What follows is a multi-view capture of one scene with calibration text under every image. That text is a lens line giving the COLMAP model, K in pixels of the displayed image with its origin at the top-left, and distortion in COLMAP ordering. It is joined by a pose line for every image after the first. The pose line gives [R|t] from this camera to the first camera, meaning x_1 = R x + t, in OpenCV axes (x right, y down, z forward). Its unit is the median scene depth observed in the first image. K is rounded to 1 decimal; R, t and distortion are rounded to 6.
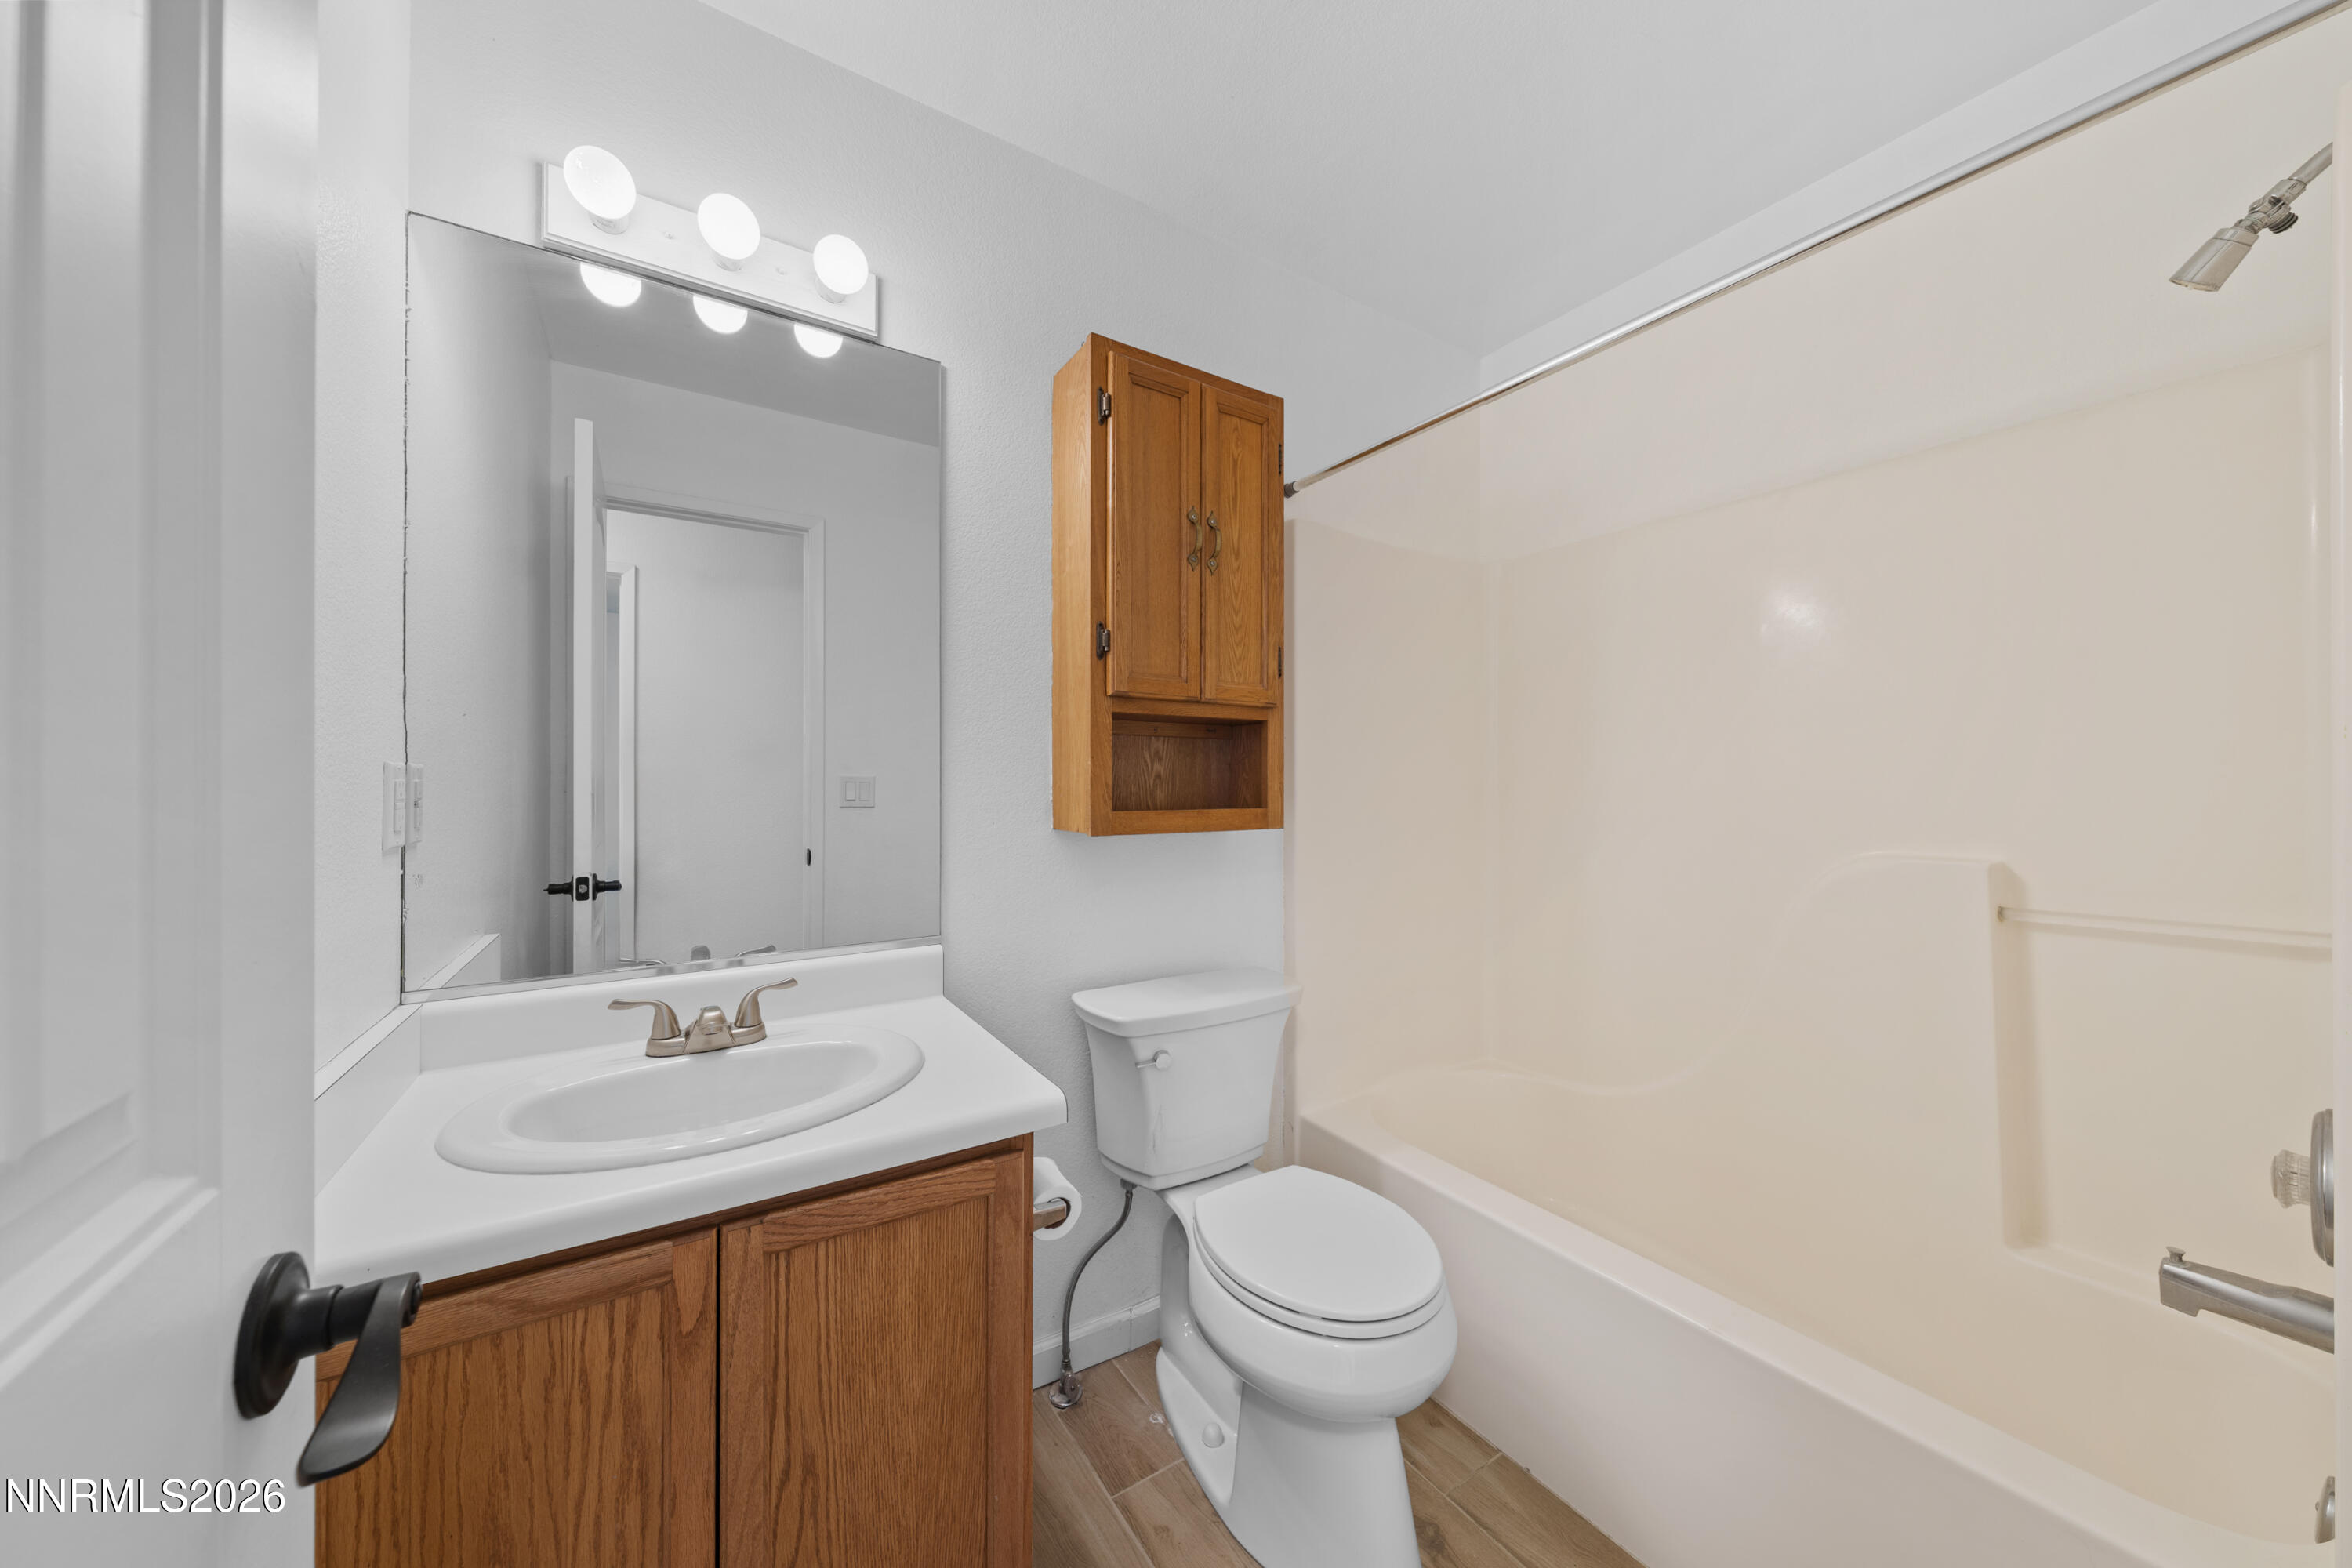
lens RADIAL K [[799.8, 0, 1170.3], [0, 799.8, 780.8], [0, 0, 1]] dist [-0.001132, -0.000323]
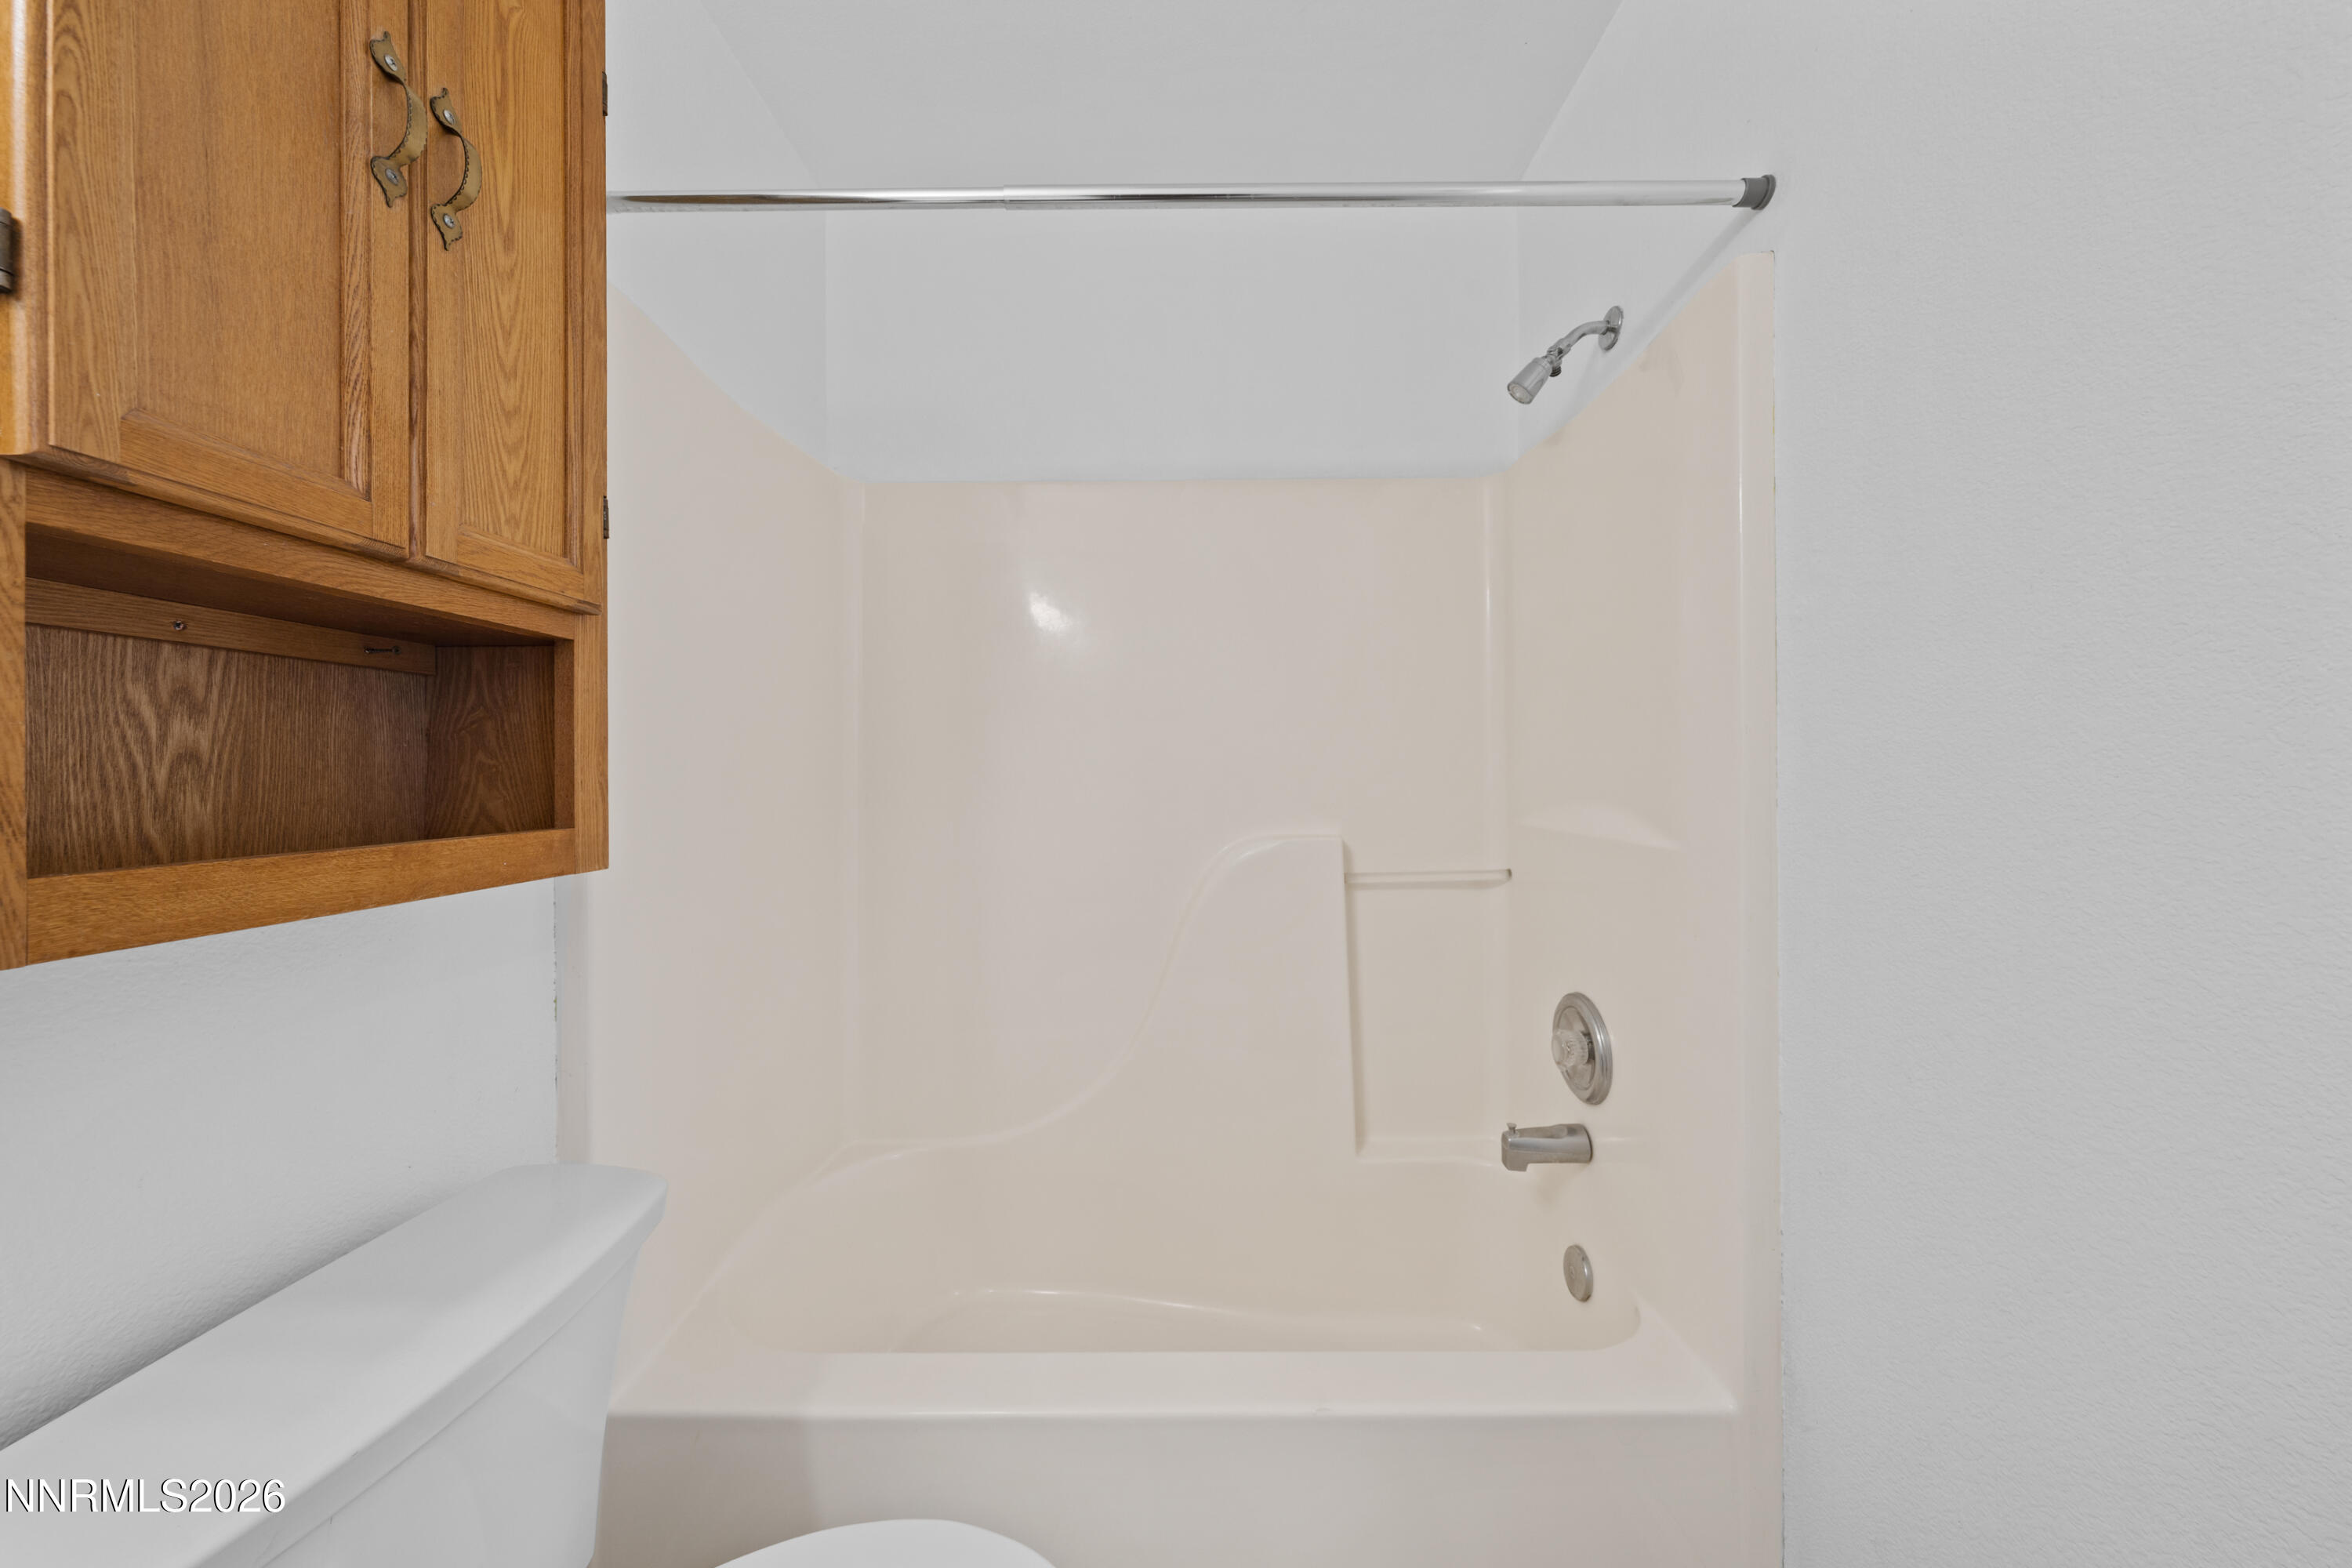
lens RADIAL K [[799.8, 0, 1187.2], [0, 799.8, 768.2], [0, 0, 1]] dist [-0.001132, -0.000323]
pose [[0.530577, -0.000411, 0.847637, -0.085777], [0.004783, 0.999985, -0.002510, 0.002005], [-0.847623, 0.005386, 0.530571, 0.469139]]
